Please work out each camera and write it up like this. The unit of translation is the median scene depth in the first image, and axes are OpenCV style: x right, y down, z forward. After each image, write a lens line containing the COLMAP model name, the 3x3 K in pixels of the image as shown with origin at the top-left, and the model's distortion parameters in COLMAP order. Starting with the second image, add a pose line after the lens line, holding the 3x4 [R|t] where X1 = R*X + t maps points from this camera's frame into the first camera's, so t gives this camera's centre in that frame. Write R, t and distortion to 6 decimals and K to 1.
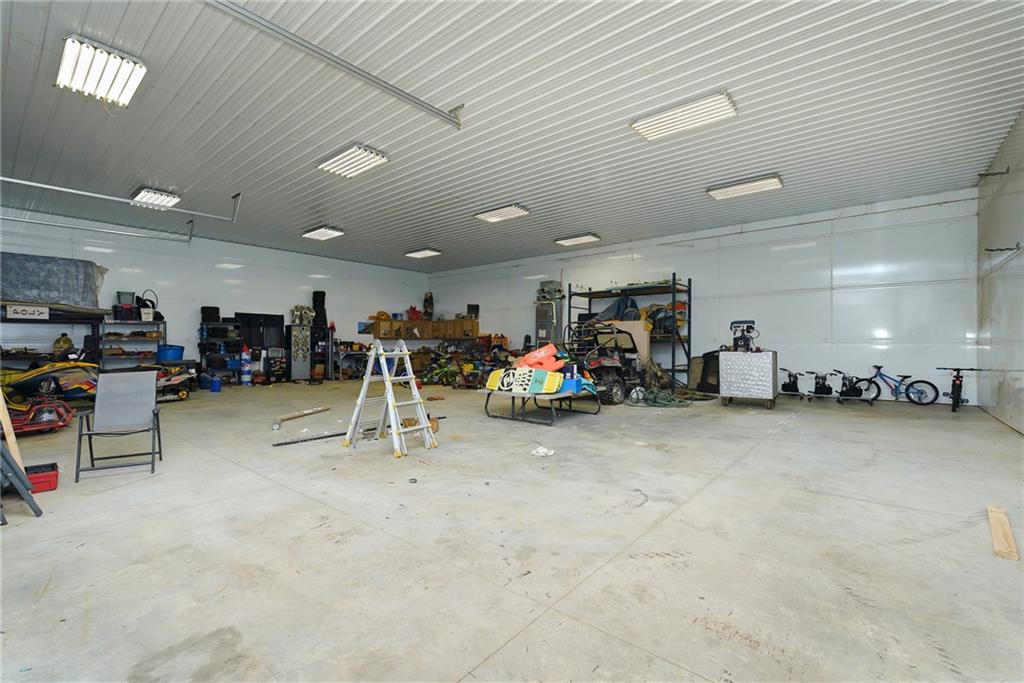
lens RADIAL K [[441.1, 0, 515.4], [0, 441.1, 343.2], [0, 0, 1]] dist [0.002292, 0.000184]
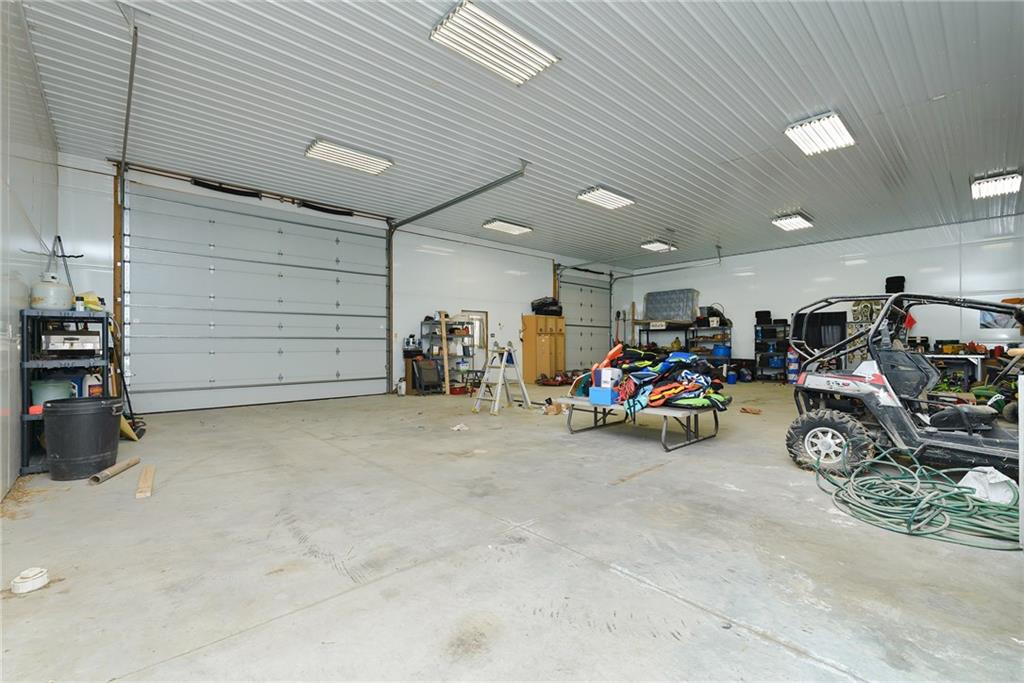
lens RADIAL K [[441.1, 0, 515.4], [0, 441.1, 343.2], [0, 0, 1]] dist [0.002292, 0.000184]
pose [[-0.131315, 0.001979, -0.991339, 0.578225], [0.006583, 0.999978, 0.001125, -0.006544], [0.991319, -0.006378, -0.131325, 0.595165]]
